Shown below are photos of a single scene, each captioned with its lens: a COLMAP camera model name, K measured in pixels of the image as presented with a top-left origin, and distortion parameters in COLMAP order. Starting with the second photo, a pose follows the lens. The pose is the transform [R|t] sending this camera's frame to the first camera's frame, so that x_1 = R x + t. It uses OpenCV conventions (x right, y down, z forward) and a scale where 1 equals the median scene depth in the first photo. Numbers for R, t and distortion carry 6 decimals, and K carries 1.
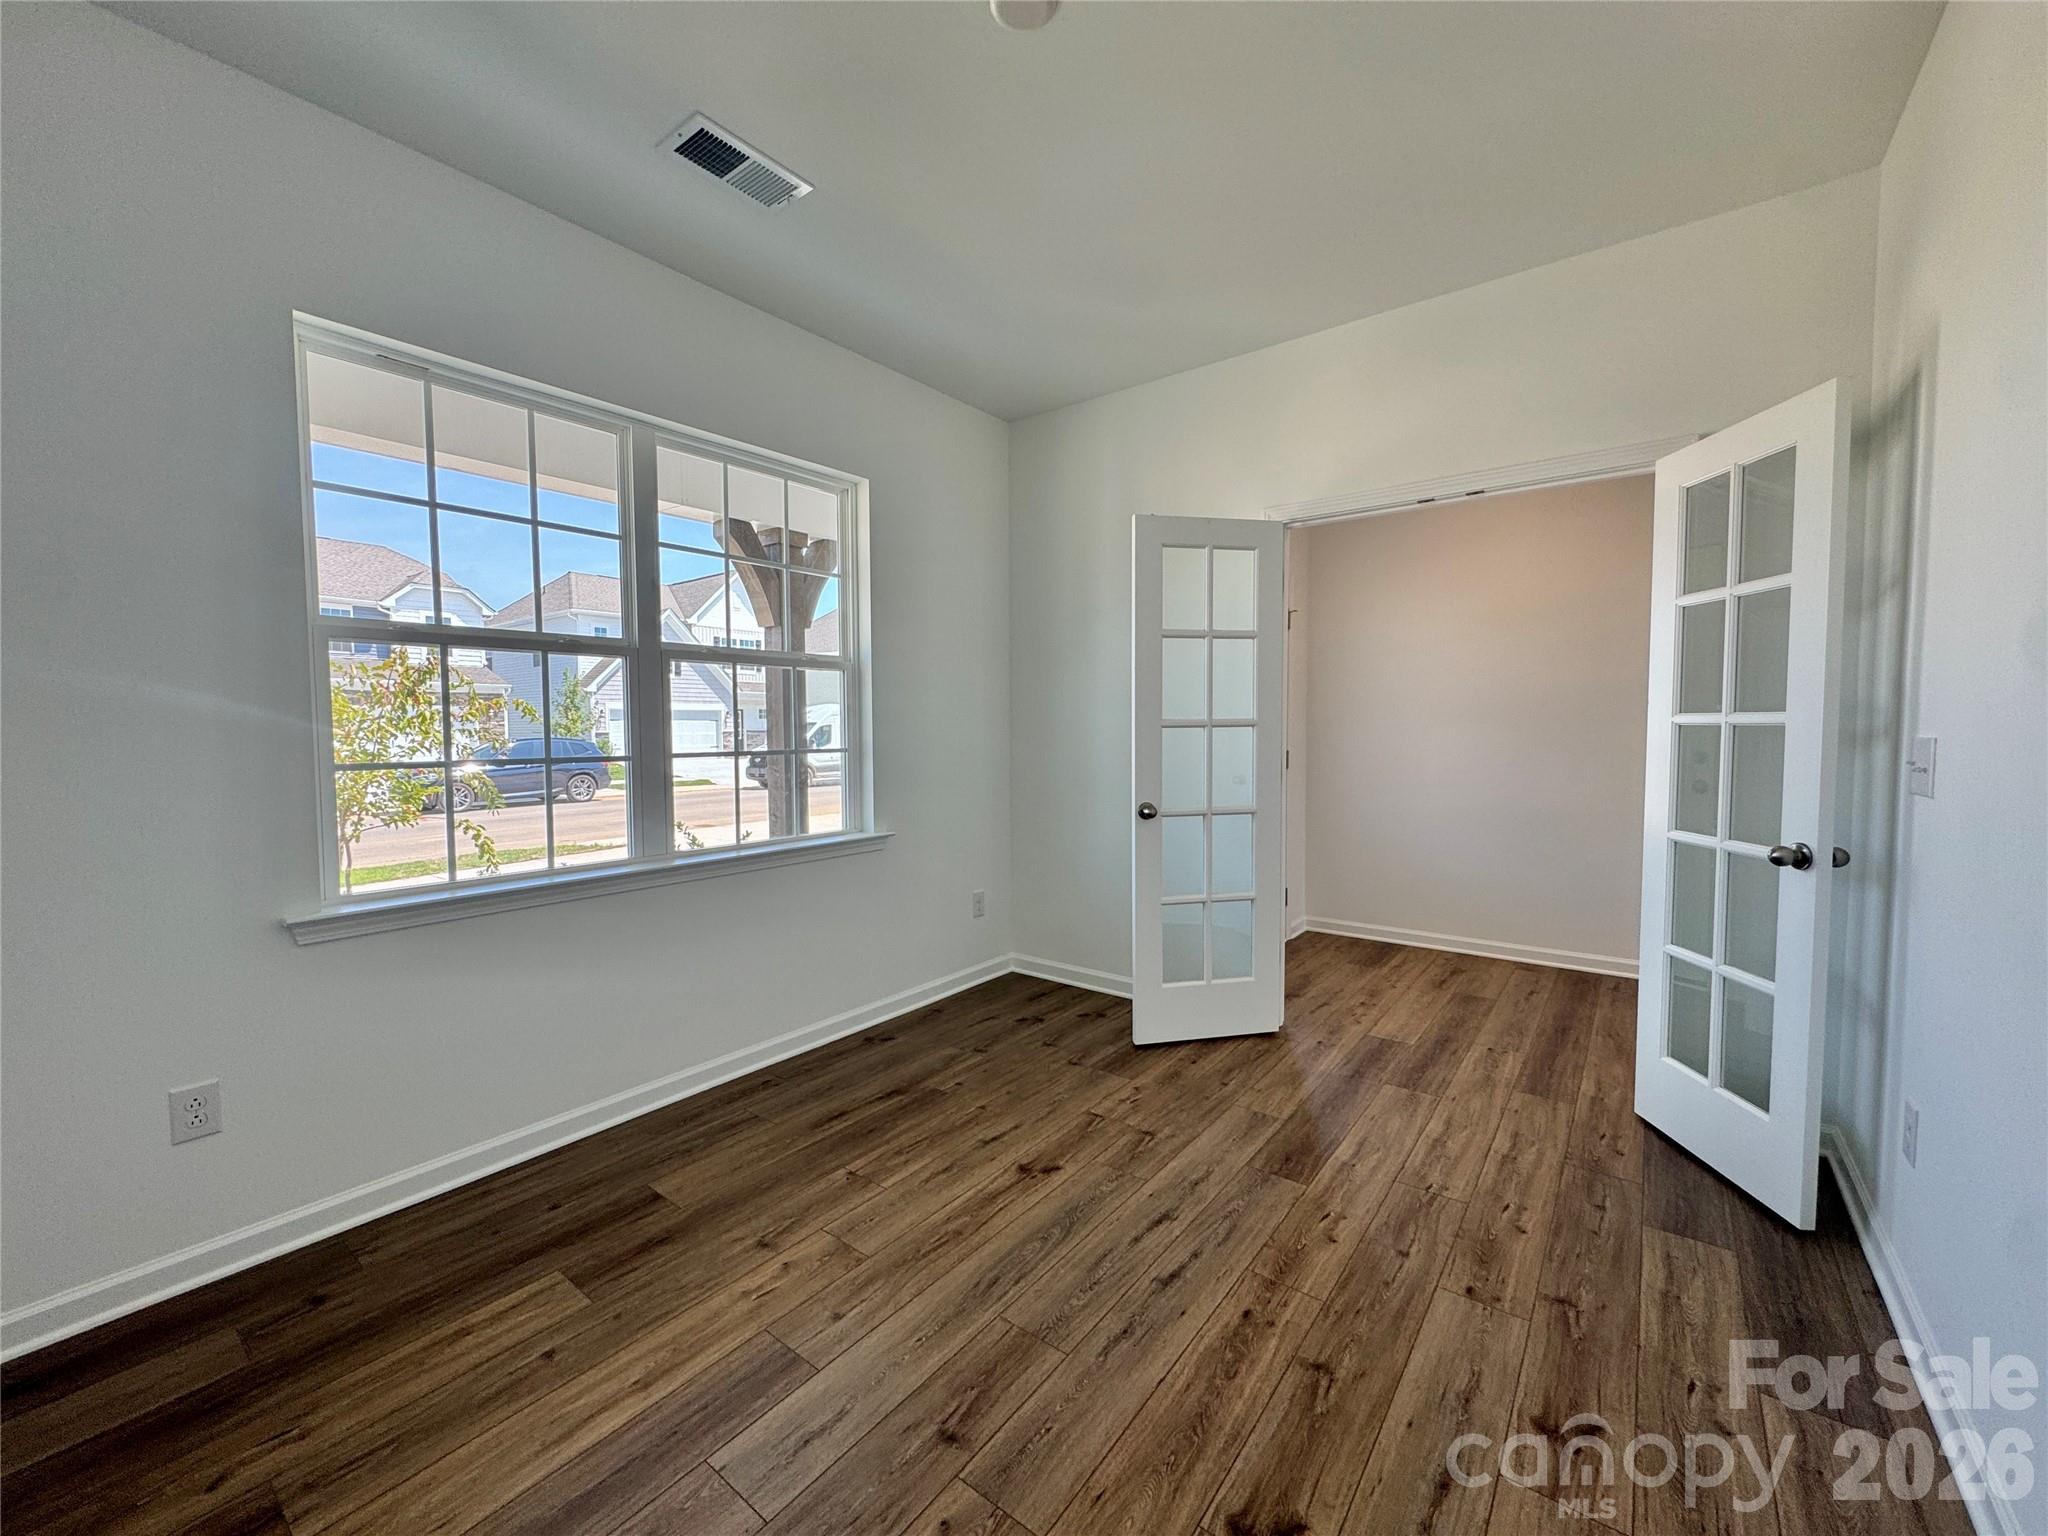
lens RADIAL K [[820.2, 0, 1023.6], [0, 820.2, 766.1], [0, 0, 1]] dist [0.002281, 0.000285]
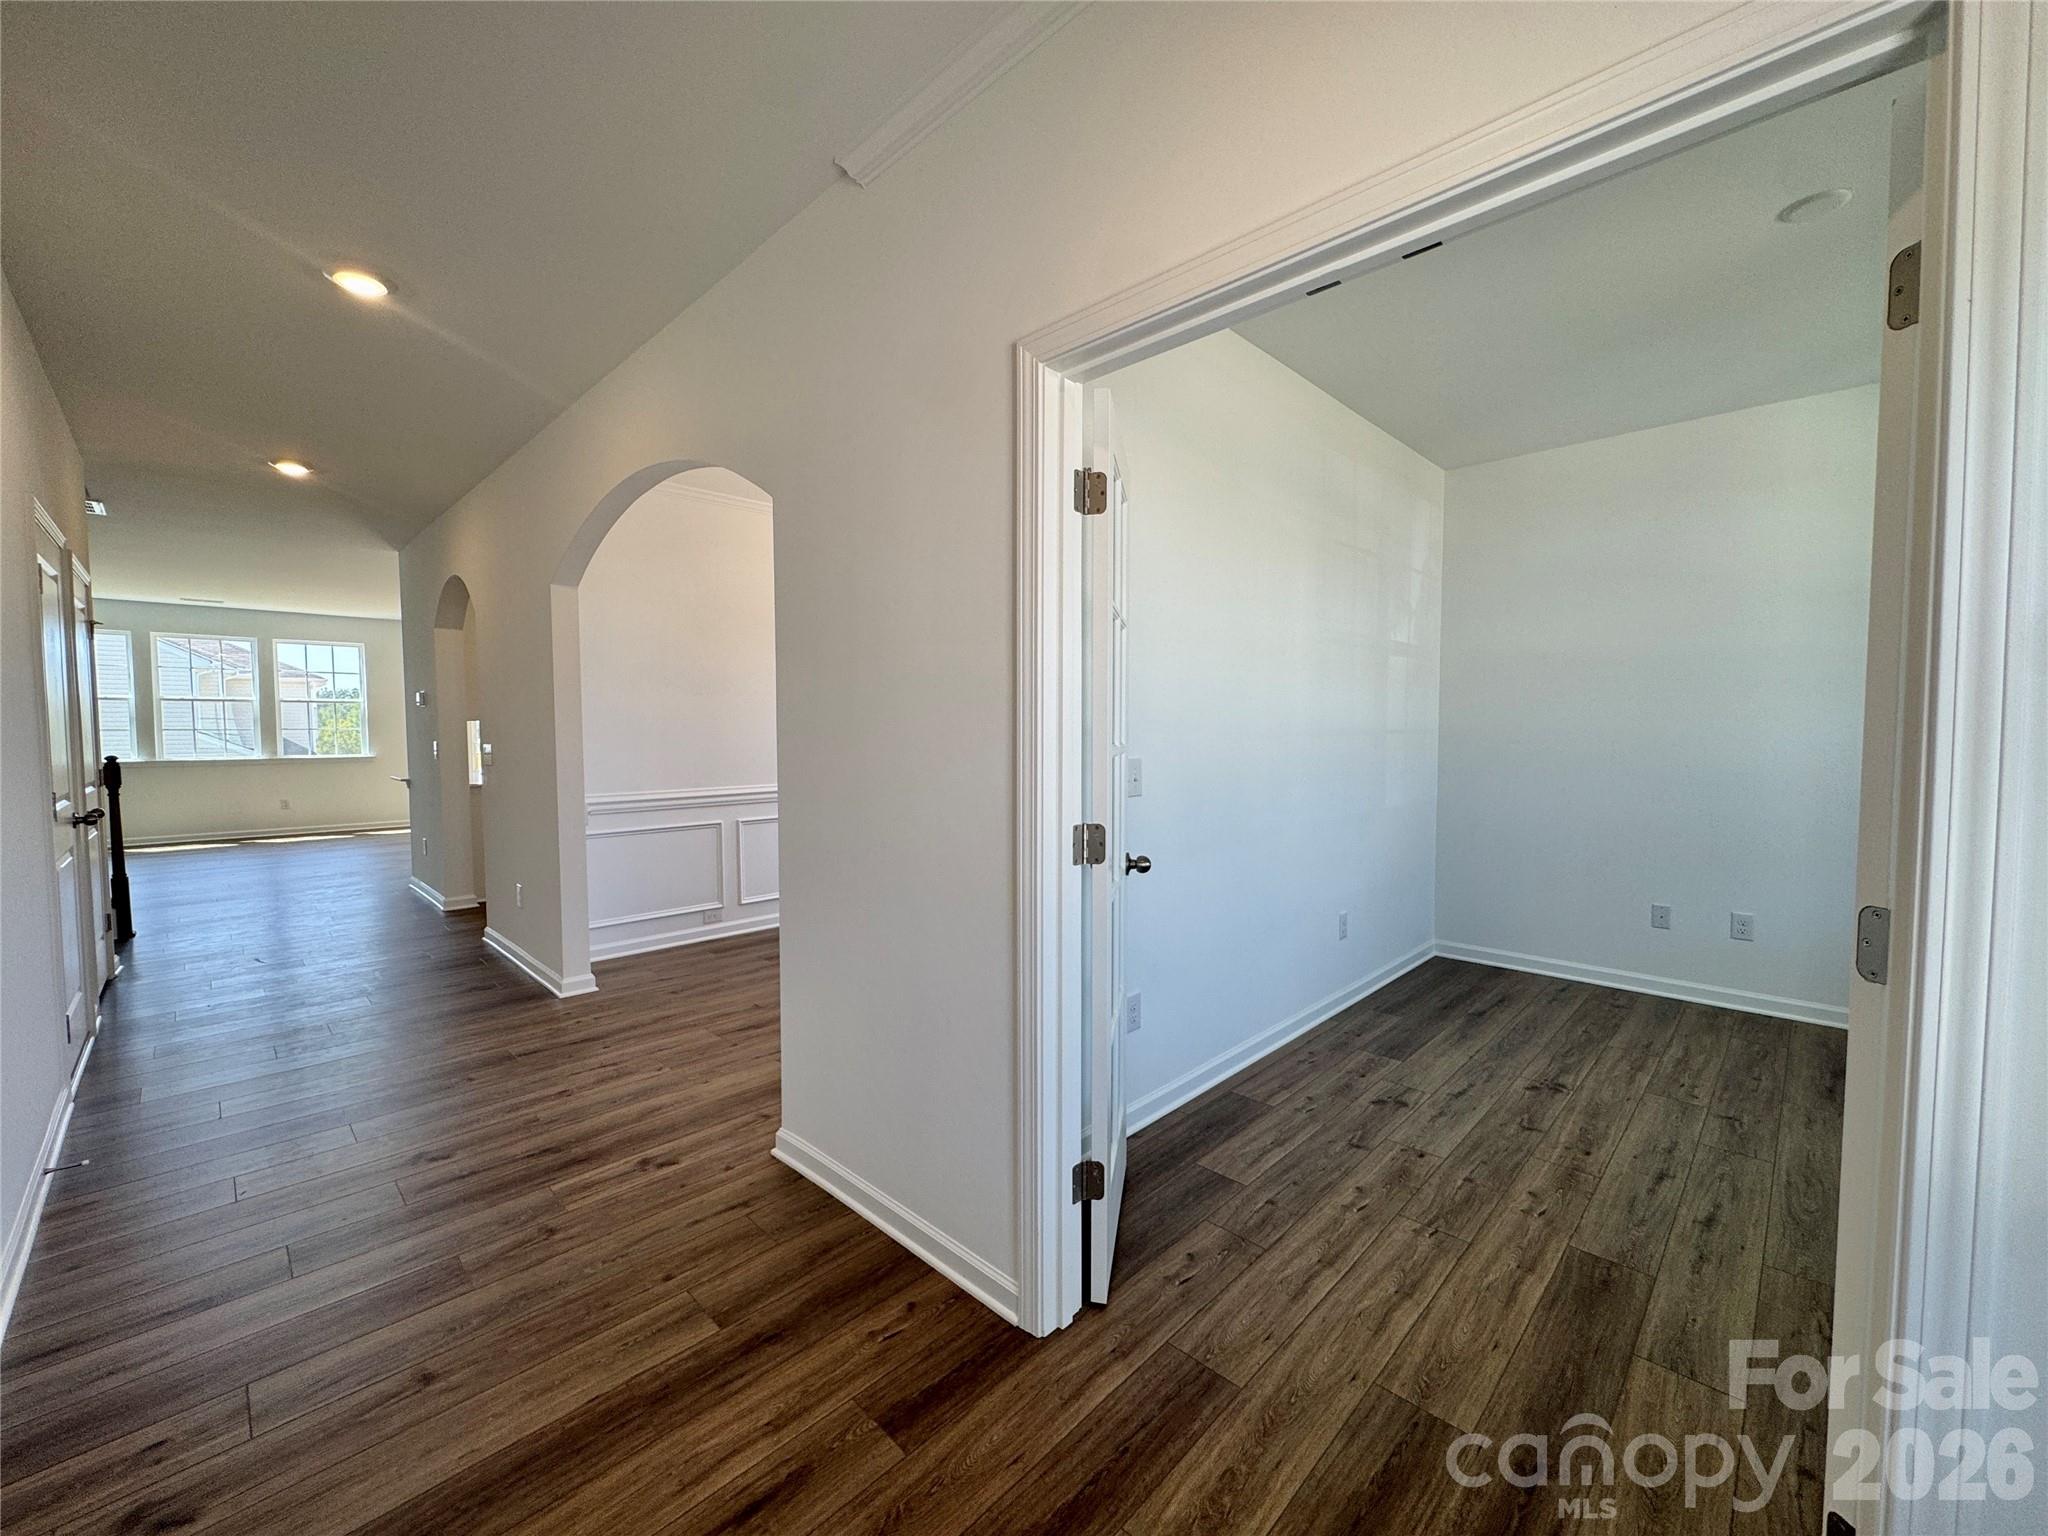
lens RADIAL K [[820.2, 0, 1018.2], [0, 820.2, 761.7], [0, 0, 1]] dist [0.002281, 0.000285]
pose [[-0.992266, -0.000644, 0.124127, 0.945794], [0.011708, 0.995043, 0.098755, -0.156085], [-0.123575, 0.099444, -0.987340, 2.157123]]
